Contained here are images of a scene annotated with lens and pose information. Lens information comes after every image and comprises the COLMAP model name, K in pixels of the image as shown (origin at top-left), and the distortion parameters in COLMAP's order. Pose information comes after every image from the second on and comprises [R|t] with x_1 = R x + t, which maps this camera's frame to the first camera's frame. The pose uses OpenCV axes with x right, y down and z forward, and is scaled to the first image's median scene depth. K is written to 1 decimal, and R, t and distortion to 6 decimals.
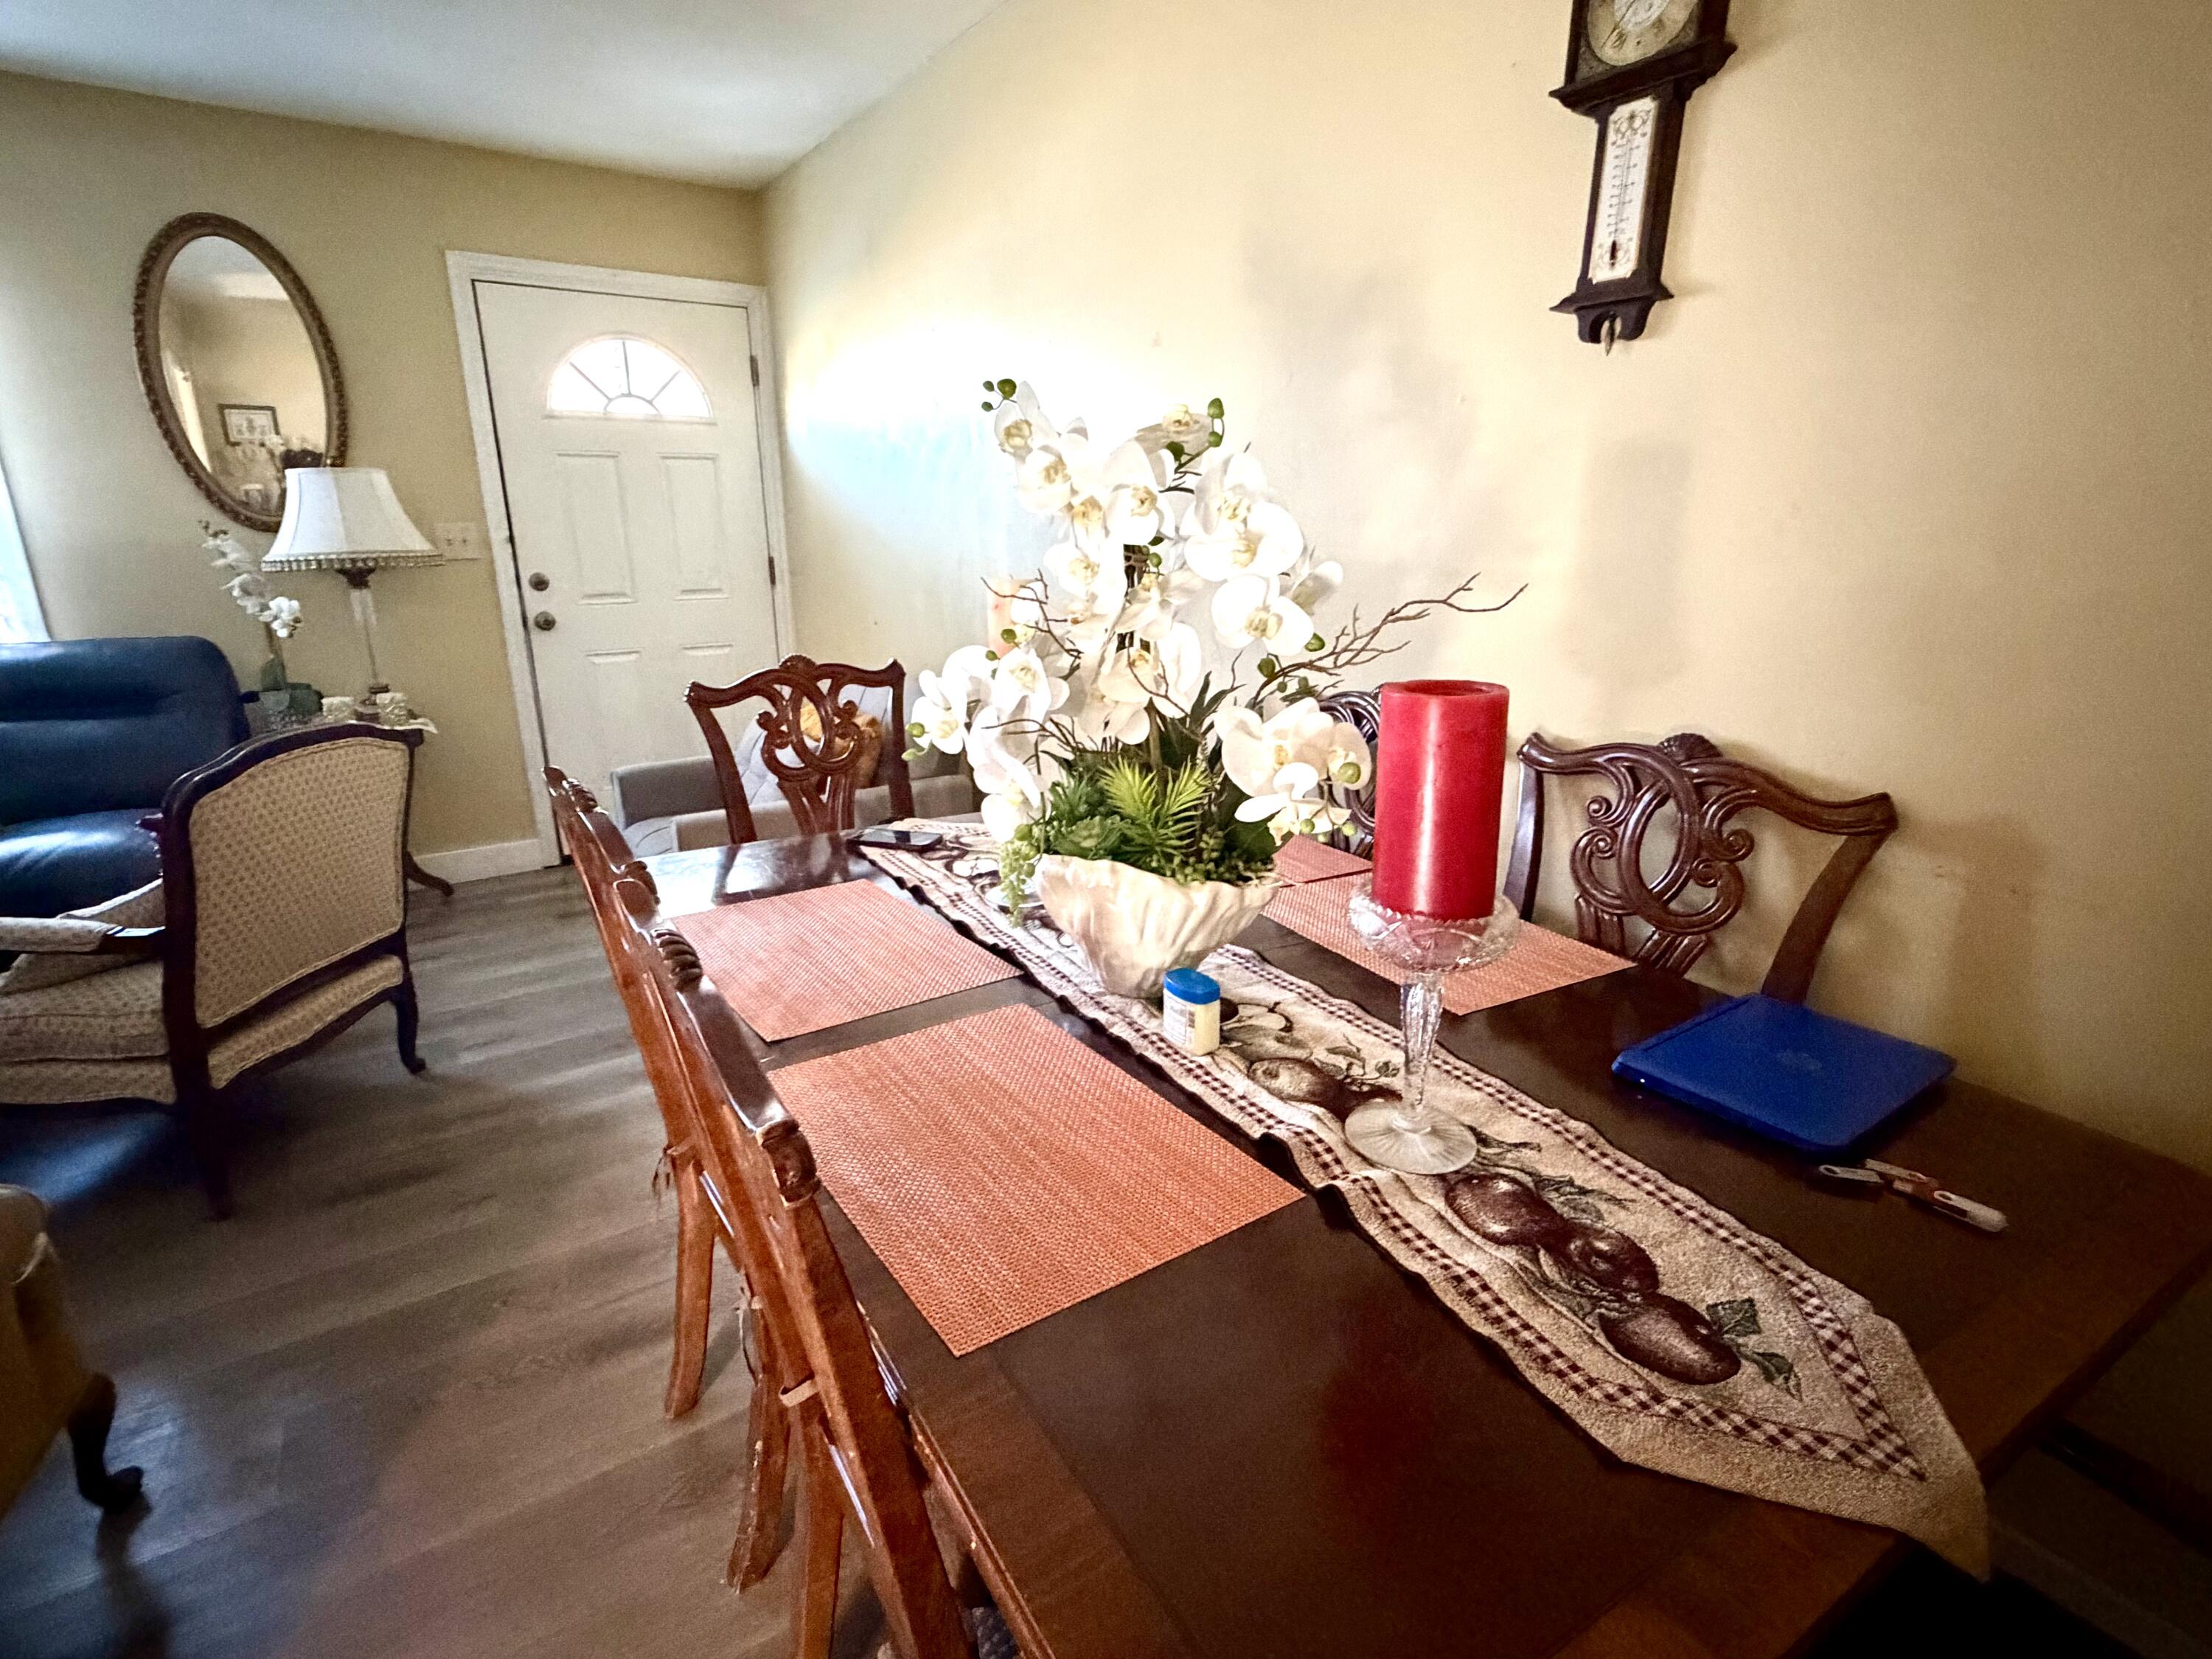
lens RADIAL K [[1052.2, 0, 1108.3], [0, 1052.2, 826.6], [0, 0, 1]] dist [-0.002901, -0.000359]
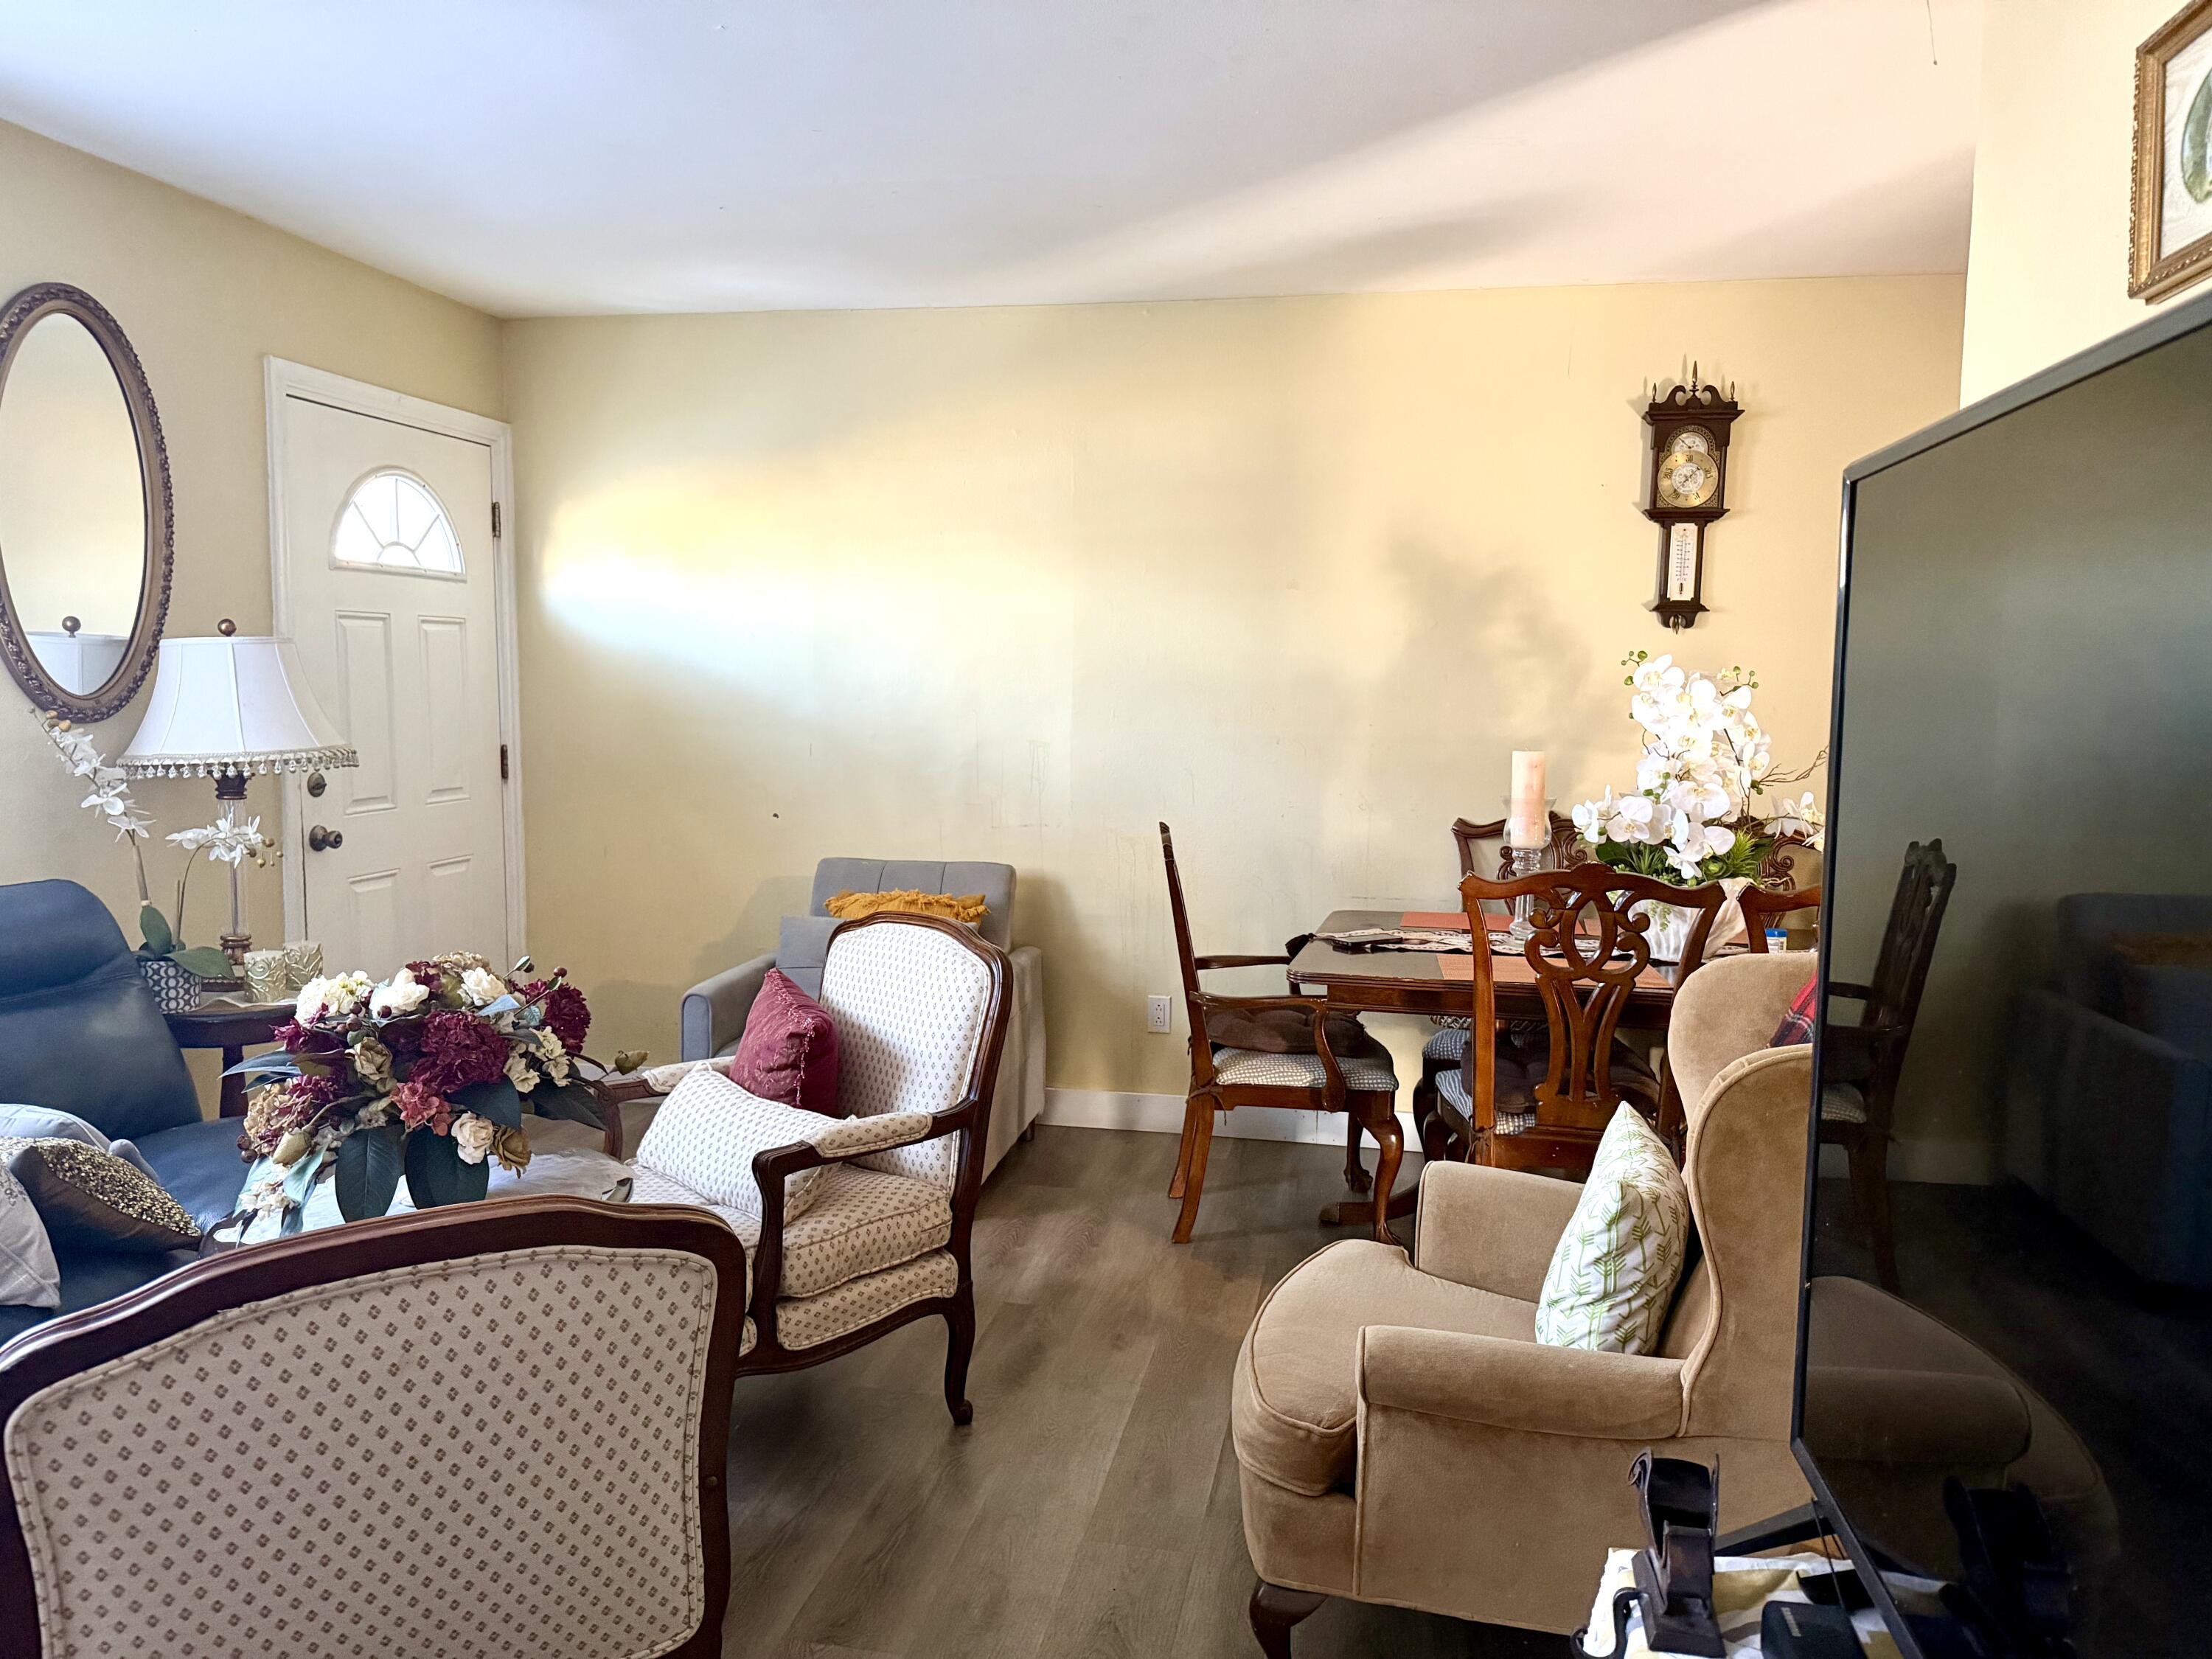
lens RADIAL K [[1552.8, 0, 1104.9], [0, 1552.8, 828.4], [0, 0, 1]] dist [0.006326, 0.000642]
pose [[0.716599, -0.062103, 0.694715, -0.908272], [0.186380, 0.976859, -0.104926, 0.007982], [-0.672122, 0.204670, 0.711591, -0.113749]]
